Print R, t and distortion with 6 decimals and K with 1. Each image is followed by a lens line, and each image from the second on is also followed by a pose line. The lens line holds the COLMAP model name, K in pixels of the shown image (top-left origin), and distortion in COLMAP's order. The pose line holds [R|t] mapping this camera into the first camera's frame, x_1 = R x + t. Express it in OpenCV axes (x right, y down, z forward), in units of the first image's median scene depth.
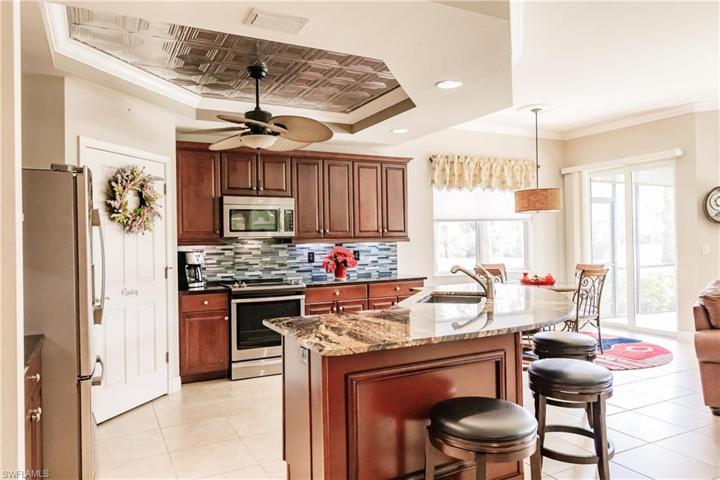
lens RADIAL K [[510.8, 0, 359.8], [0, 510.8, 239.6], [0, 0, 1]] dist [0.007405, 0.001455]
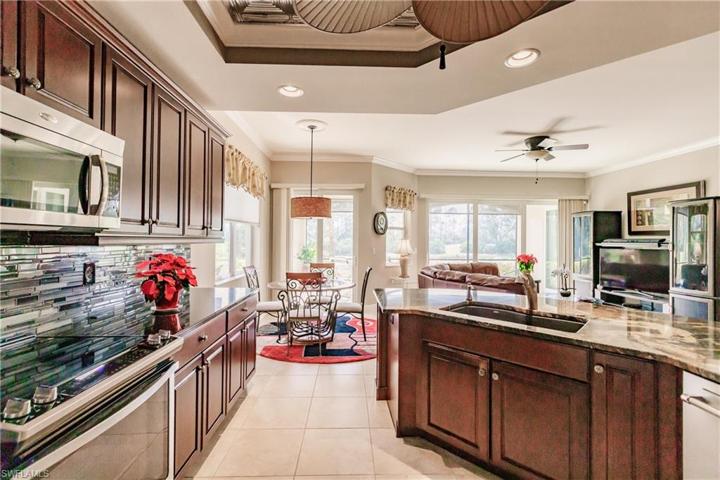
lens RADIAL K [[324.0, 0, 360.5], [0, 324.0, 239.1], [0, 0, 1]] dist [0.000708, 0.000056]
pose [[0.424342, 0.020027, 0.905281, -0.266076], [-0.009381, 0.999799, -0.017721, 0.003968], [-0.905453, -0.000973, 0.424444, 0.638069]]
